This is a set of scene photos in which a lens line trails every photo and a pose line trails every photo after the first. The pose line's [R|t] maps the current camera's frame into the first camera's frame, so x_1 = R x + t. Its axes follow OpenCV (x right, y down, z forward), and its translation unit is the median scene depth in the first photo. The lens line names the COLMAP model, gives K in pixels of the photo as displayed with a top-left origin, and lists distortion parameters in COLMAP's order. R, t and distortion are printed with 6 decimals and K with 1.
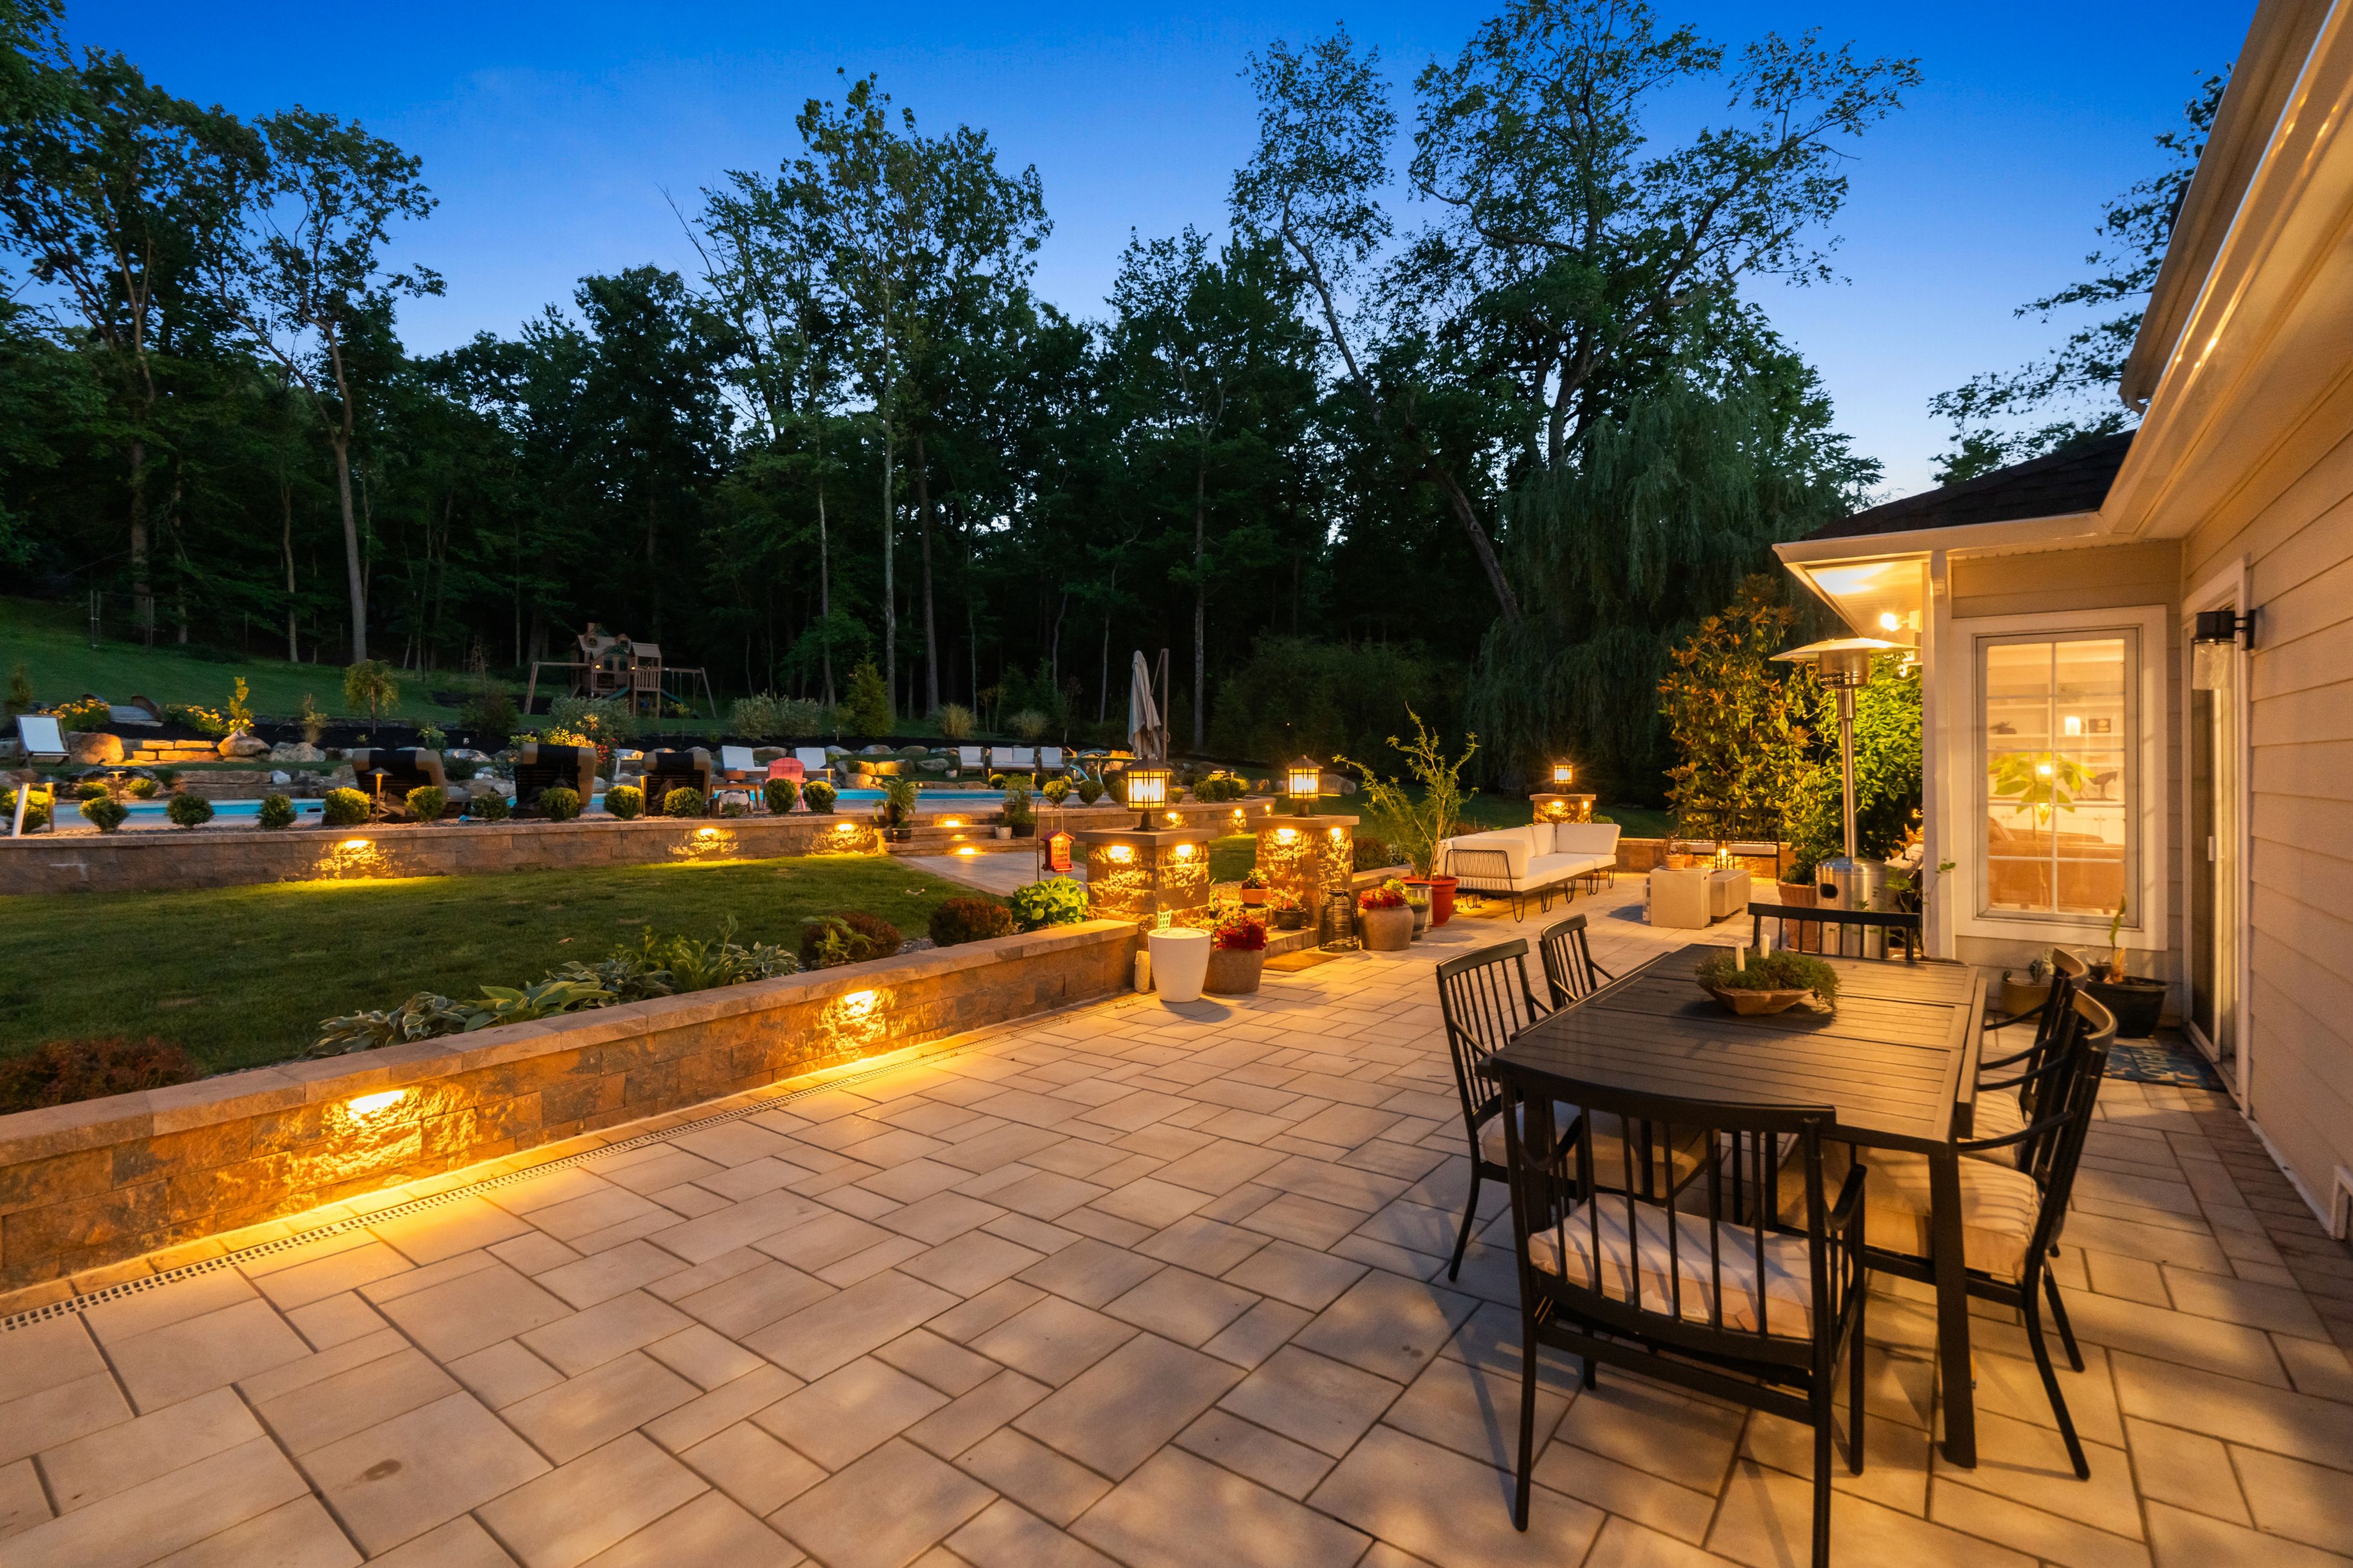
lens RADIAL K [[1071.1, 0, 1170.9], [0, 1071.1, 764.8], [0, 0, 1]] dist [-0.000464, 0.000660]
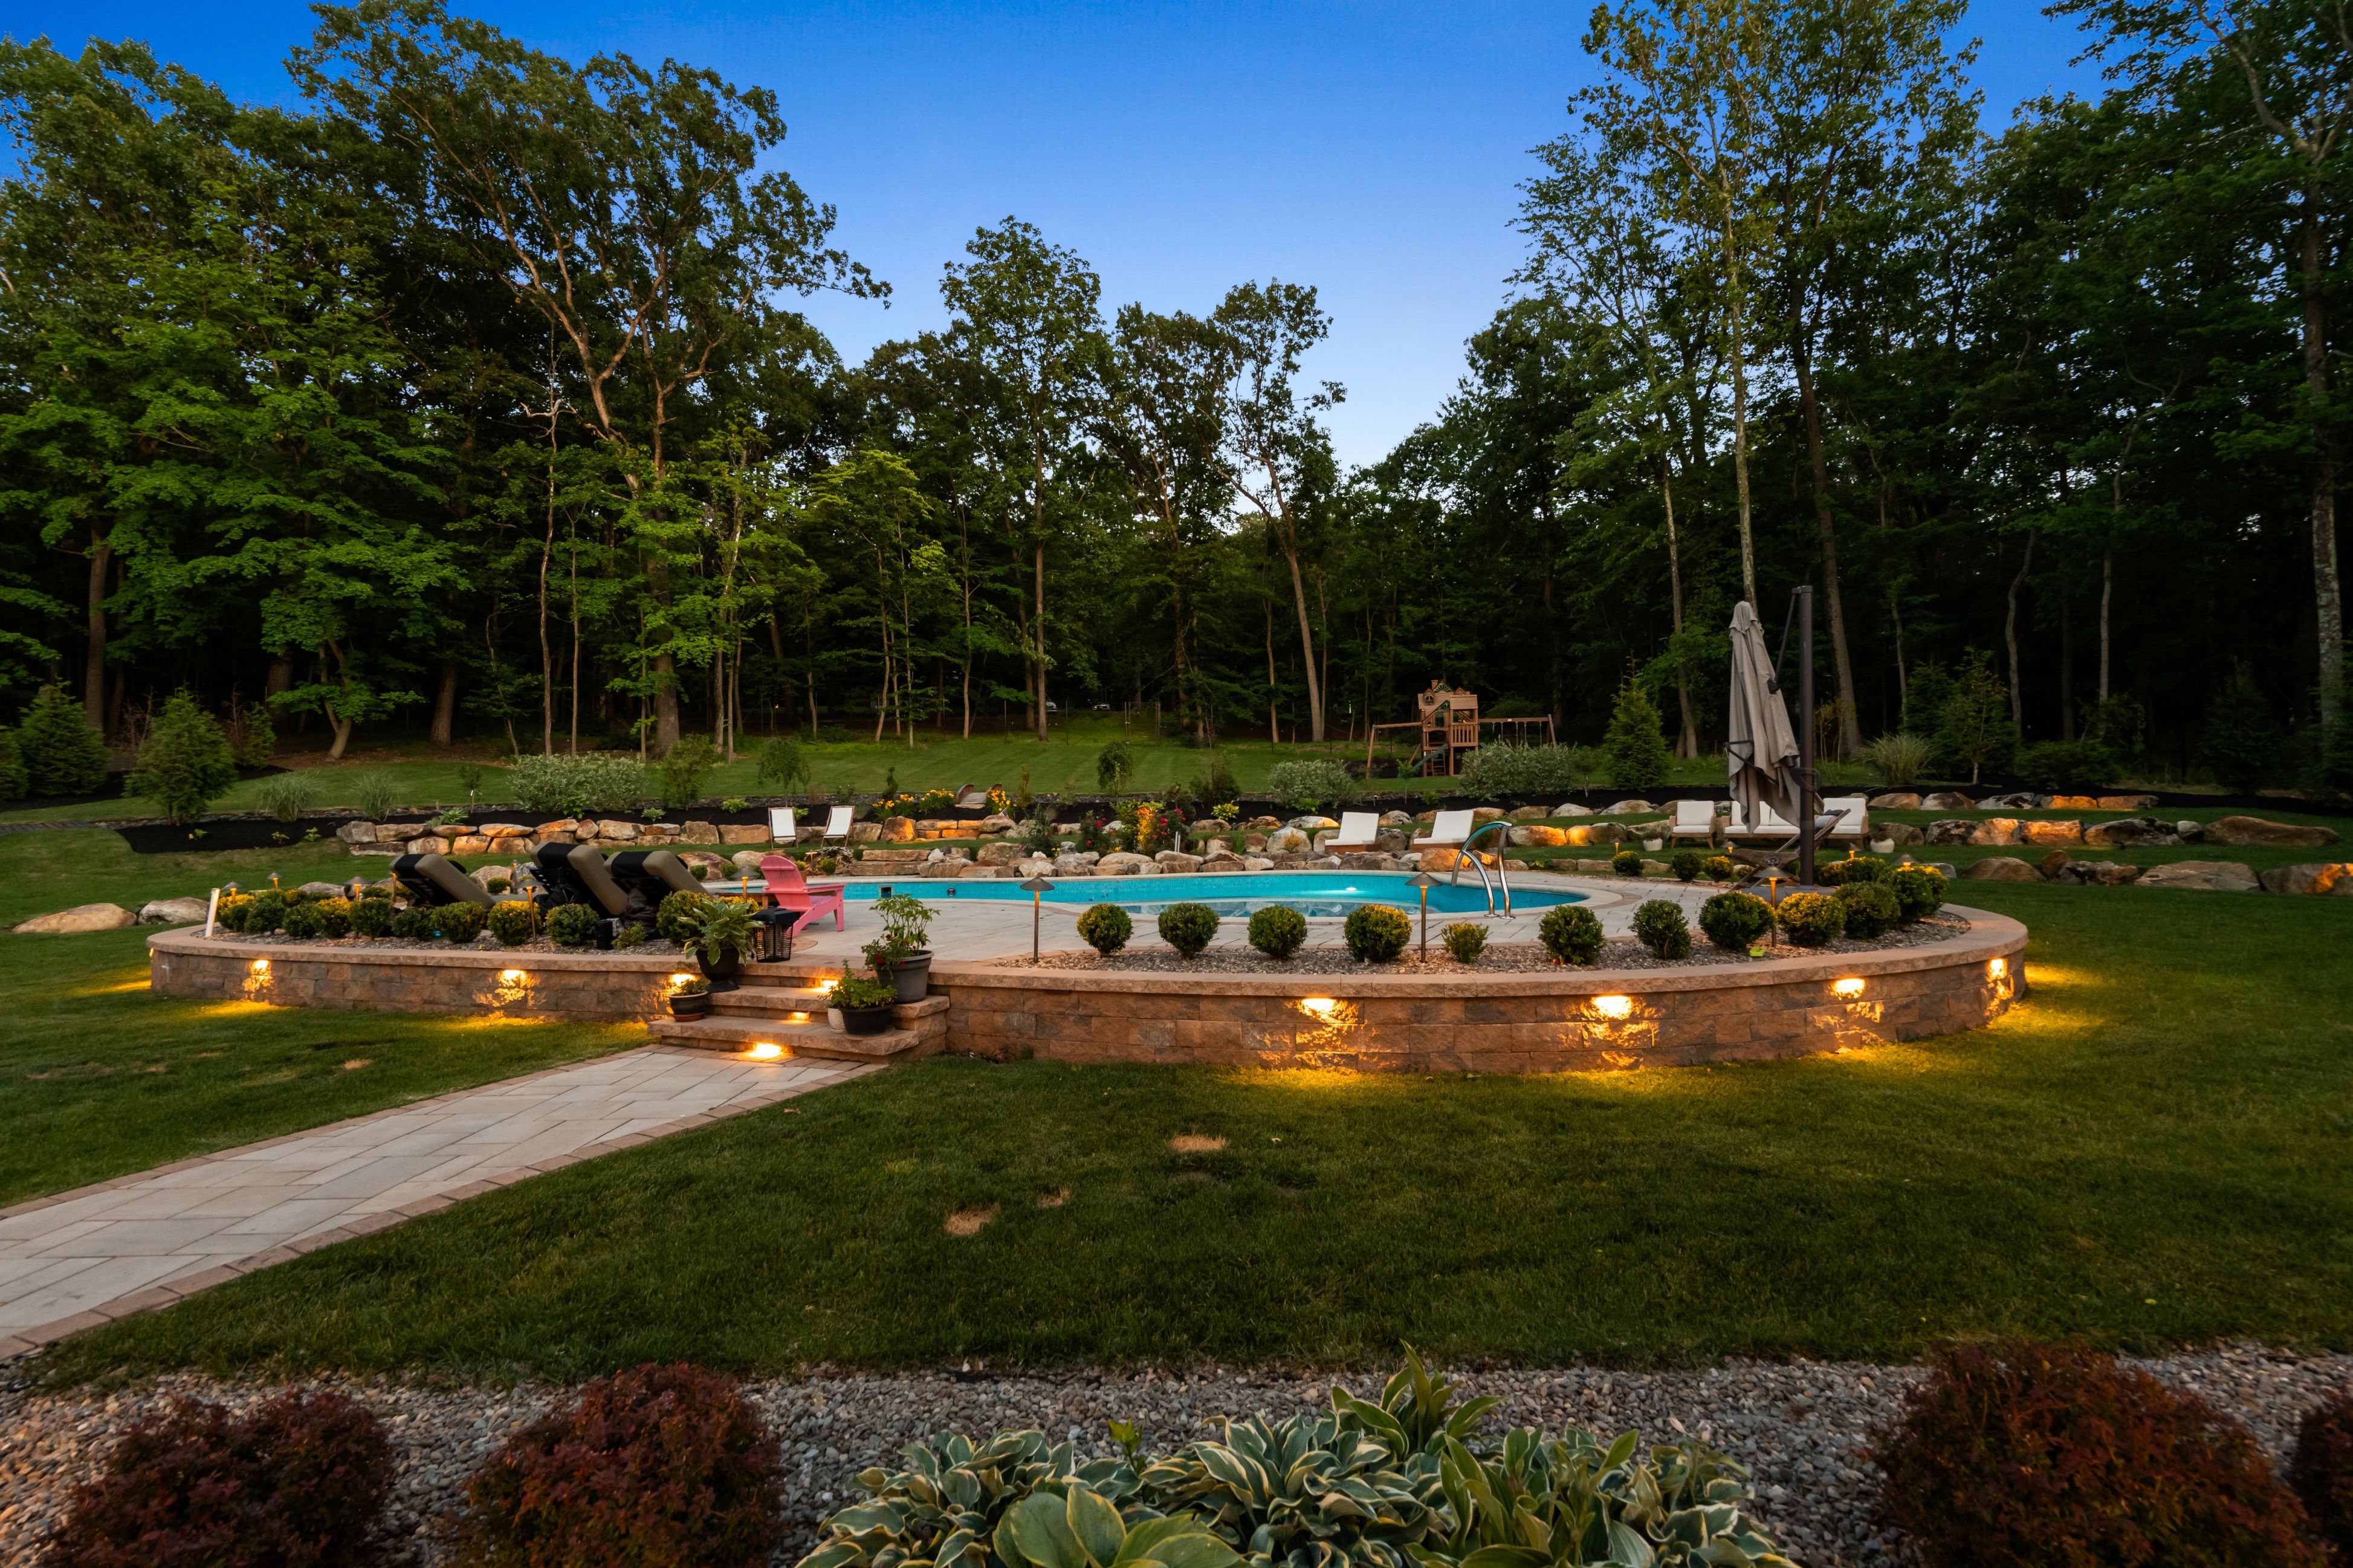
lens RADIAL K [[1061.1, 0, 1175.9], [0, 1061.1, 777.1], [0, 0, 1]] dist [-0.002224, 0.002198]
pose [[0.578404, -0.049808, -0.814228, 0.103666], [0.021451, 0.998718, -0.045855, -0.006326], [0.815468, 0.009056, 0.578731, 0.268022]]
